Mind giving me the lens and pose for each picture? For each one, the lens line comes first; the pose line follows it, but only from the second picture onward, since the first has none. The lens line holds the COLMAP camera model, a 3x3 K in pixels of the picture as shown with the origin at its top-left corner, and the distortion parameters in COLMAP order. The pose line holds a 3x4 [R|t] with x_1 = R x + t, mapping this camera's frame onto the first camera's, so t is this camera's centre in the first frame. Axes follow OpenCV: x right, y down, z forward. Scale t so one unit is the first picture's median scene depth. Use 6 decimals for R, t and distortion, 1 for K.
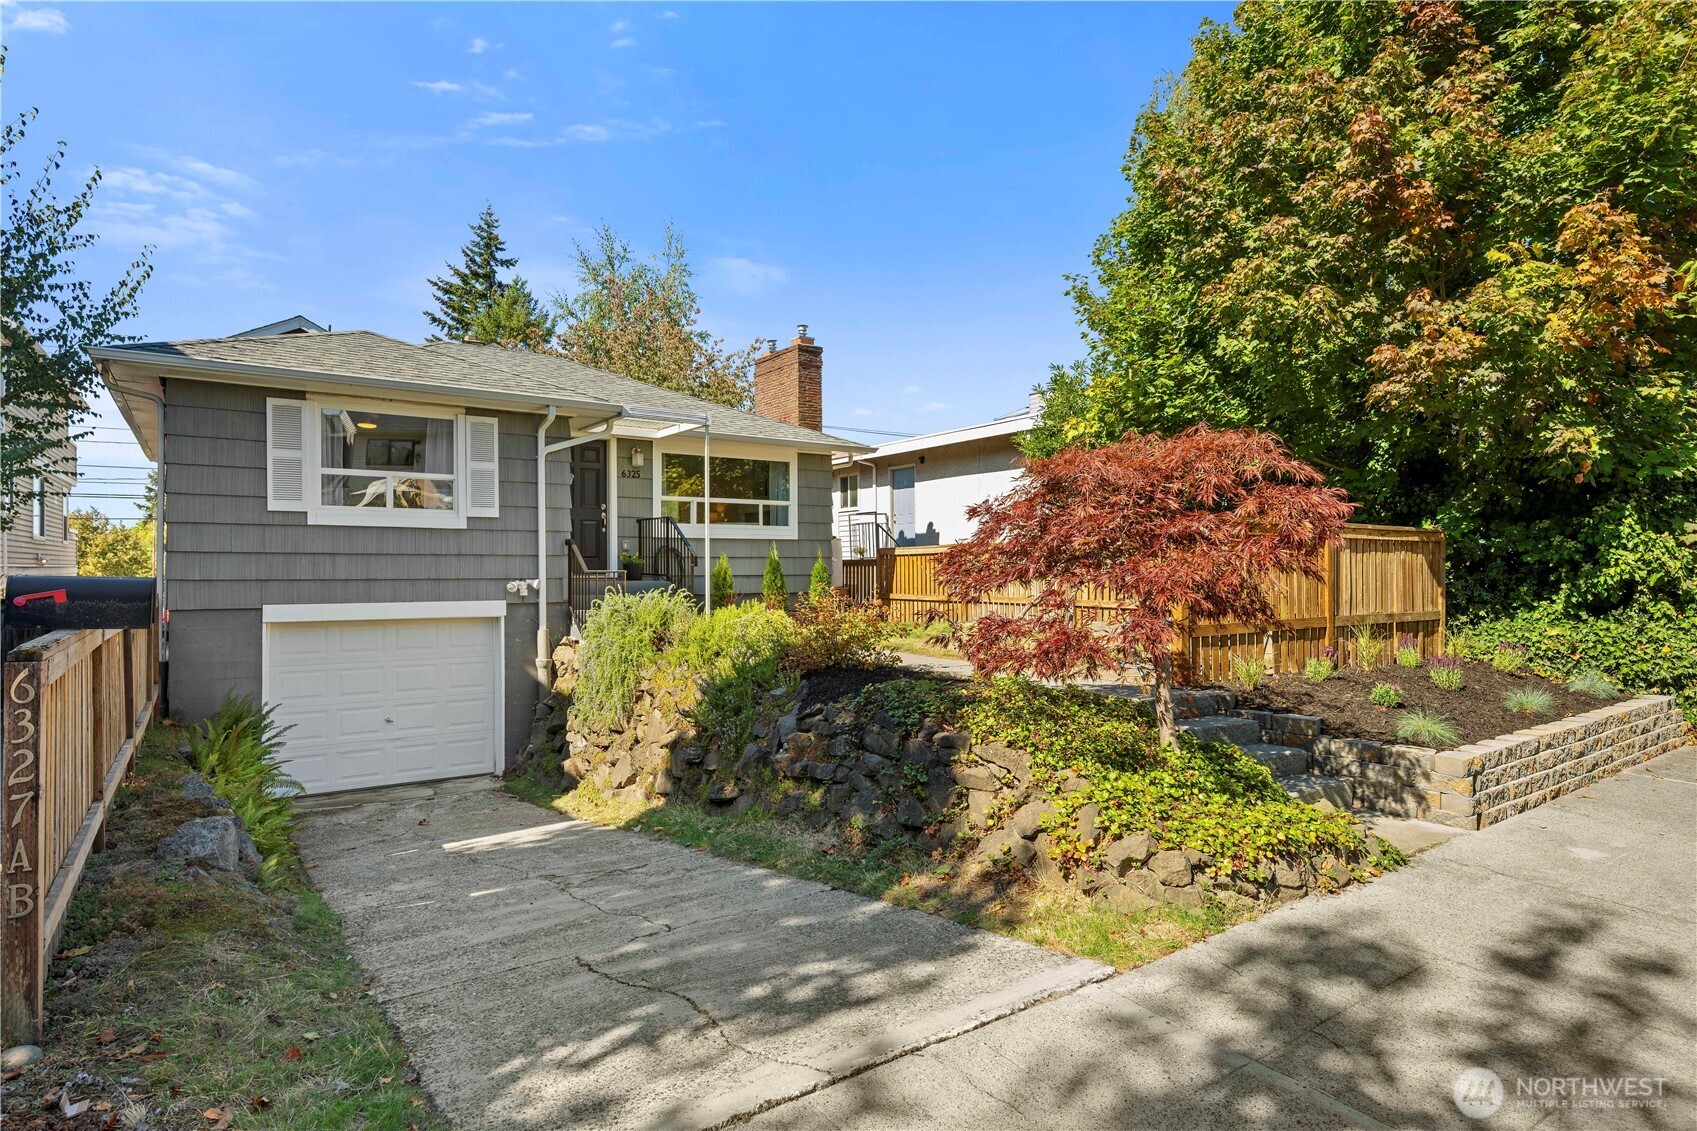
lens RADIAL K [[919.8, 0, 848.5], [0, 919.8, 565.5], [0, 0, 1]] dist [0.000025, 0.000341]
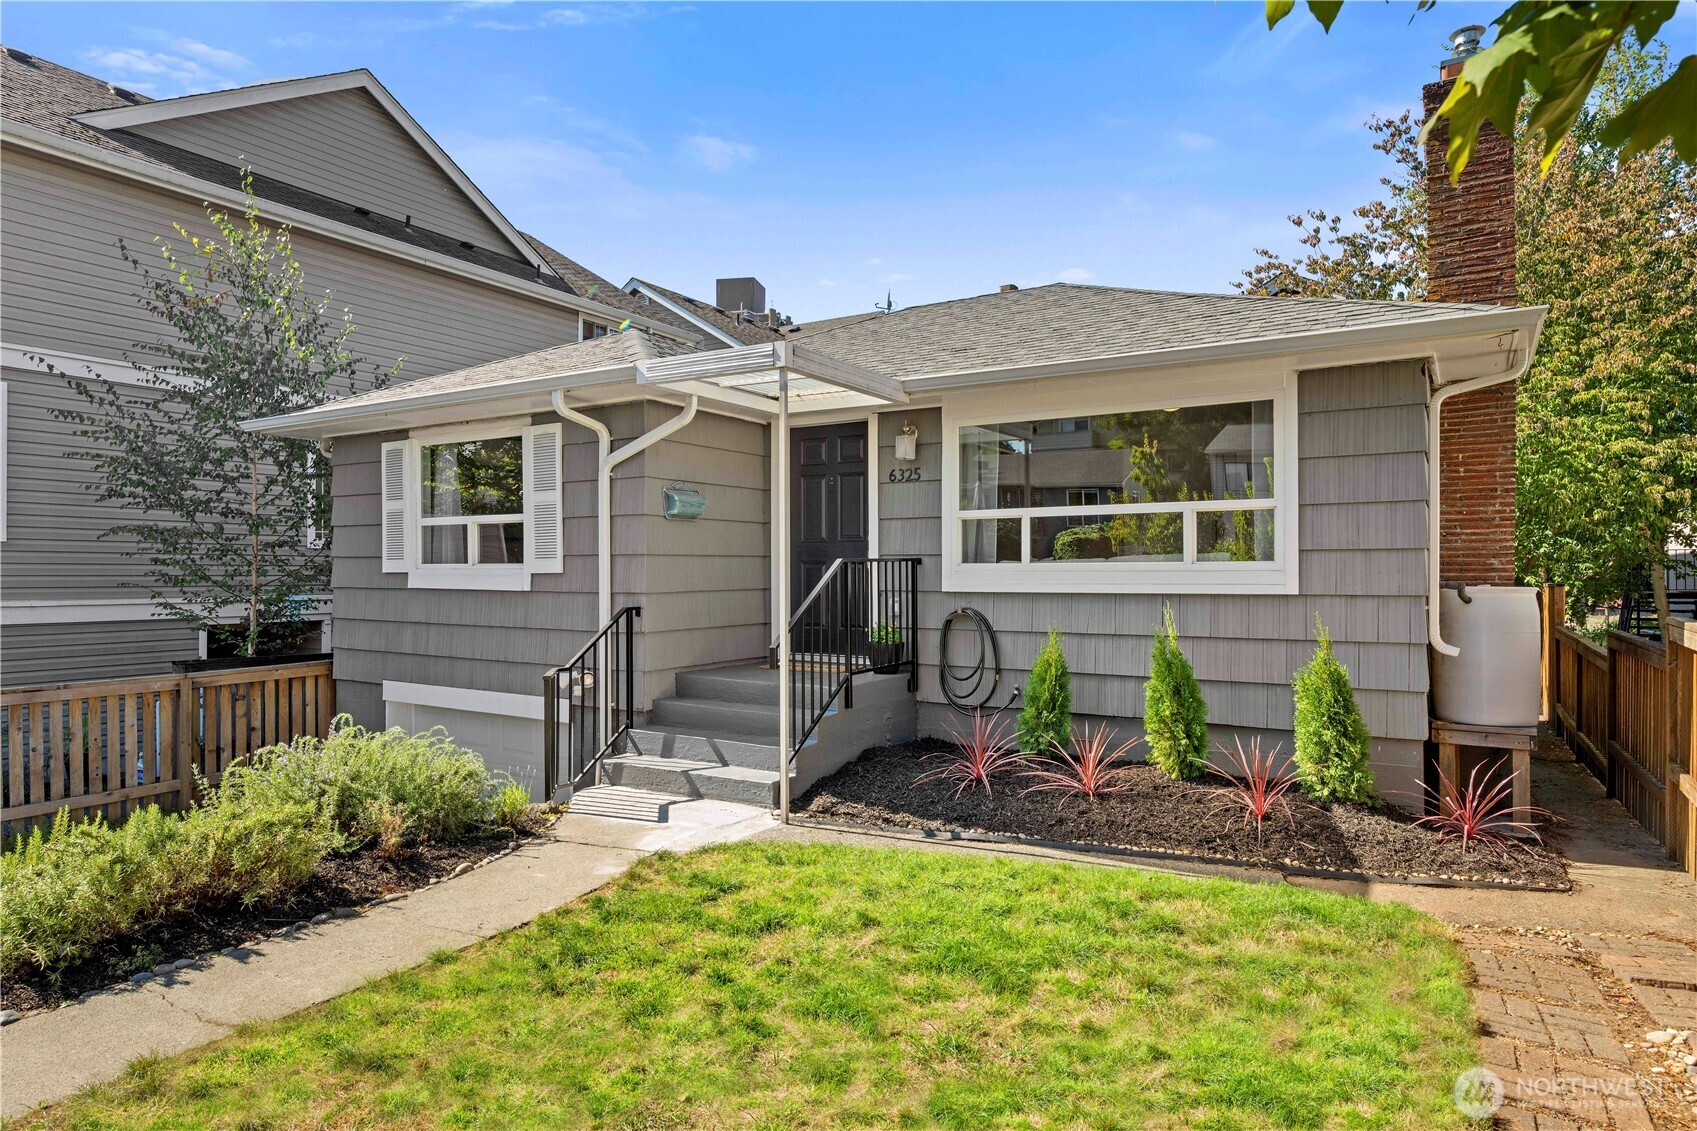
lens RADIAL K [[973.7, 0, 848.5], [0, 973.7, 565.5], [0, 0, 1]] dist [0.000754, -0.000772]
pose [[0.392583, -0.001751, -0.919715, 0.279481], [0.003720, 0.999993, -0.000316, -0.046332], [0.919709, -0.003297, 0.392587, 0.747480]]
